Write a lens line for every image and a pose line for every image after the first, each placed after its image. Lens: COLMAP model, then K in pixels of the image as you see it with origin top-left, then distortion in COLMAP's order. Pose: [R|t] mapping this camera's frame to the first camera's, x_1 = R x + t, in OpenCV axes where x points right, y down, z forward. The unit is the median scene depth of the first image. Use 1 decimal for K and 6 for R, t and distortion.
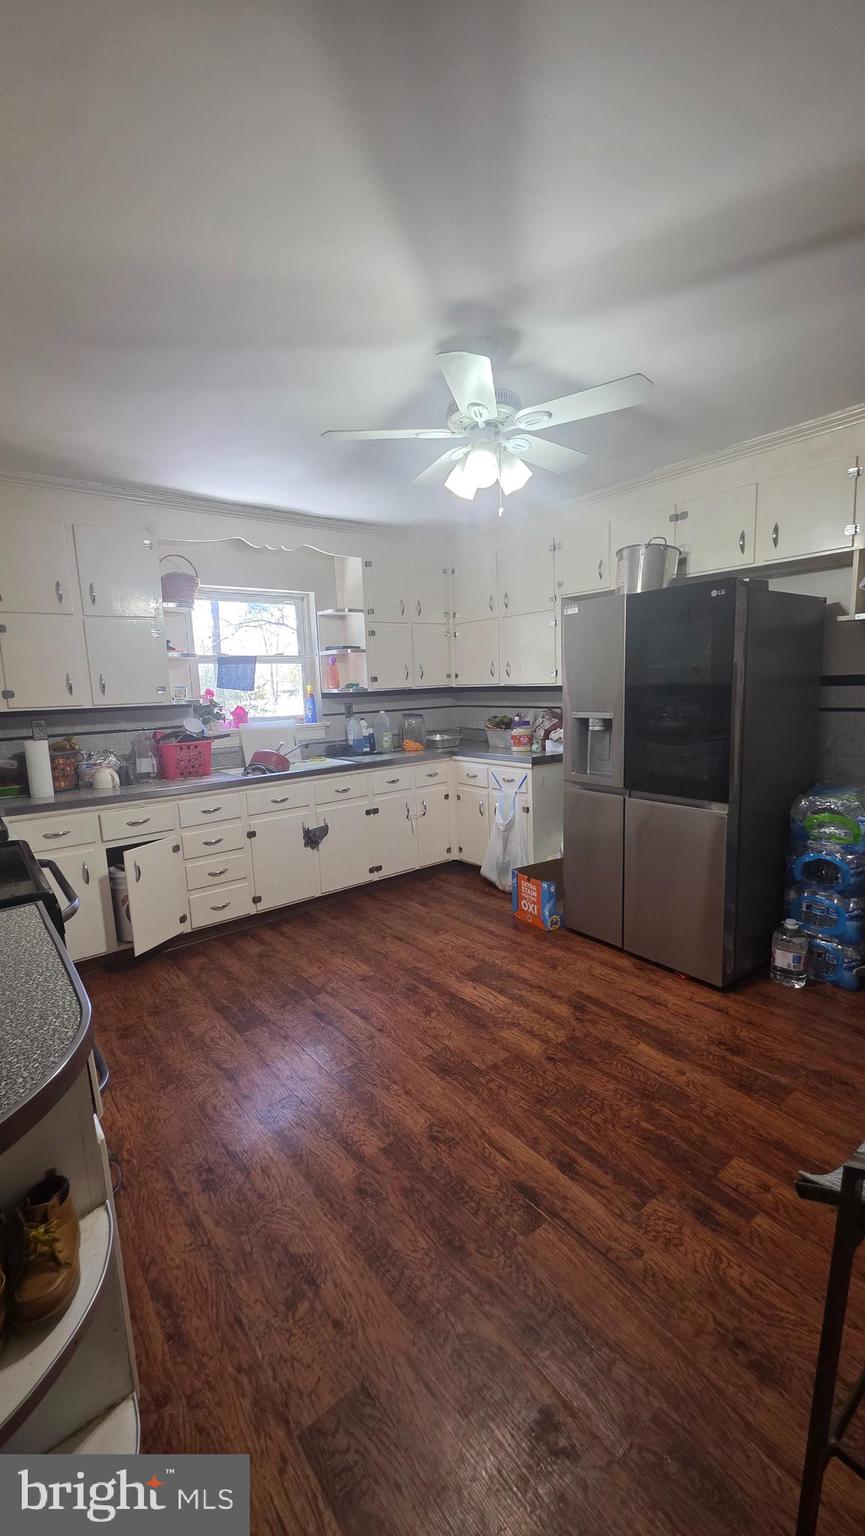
lens RADIAL K [[616.3, 0, 428.3], [0, 616.3, 771.3], [0, 0, 1]] dist [0.000370, -0.000239]
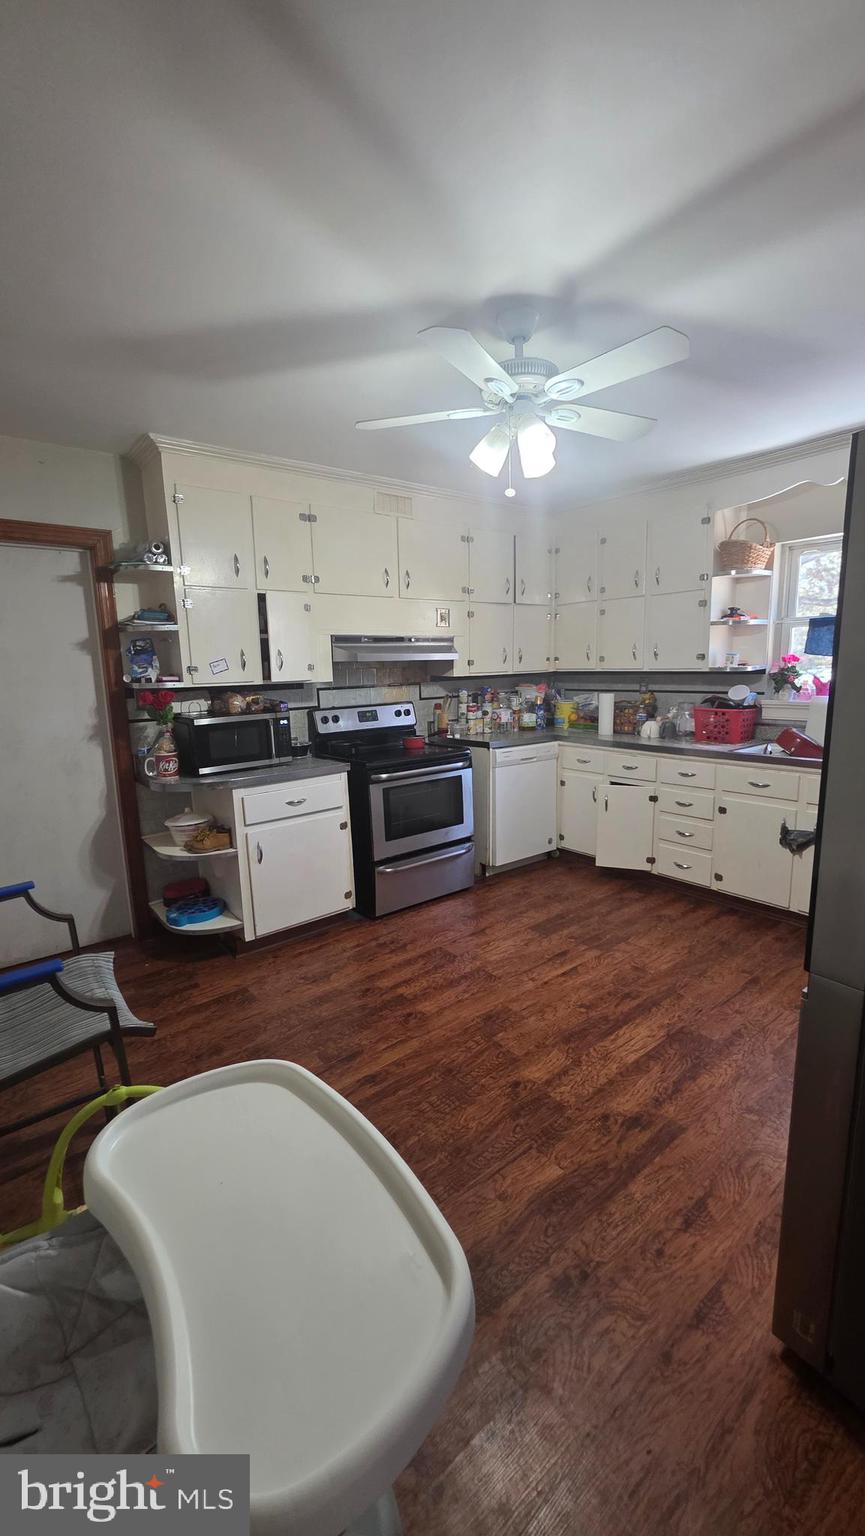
lens RADIAL K [[616.3, 0, 428.3], [0, 616.3, 771.3], [0, 0, 1]] dist [0.000370, -0.000239]
pose [[-0.004110, 0.210295, -0.977629, 0.808291], [-0.113208, 0.971255, 0.209400, -0.133553], [0.993563, 0.111536, 0.019816, 0.644899]]
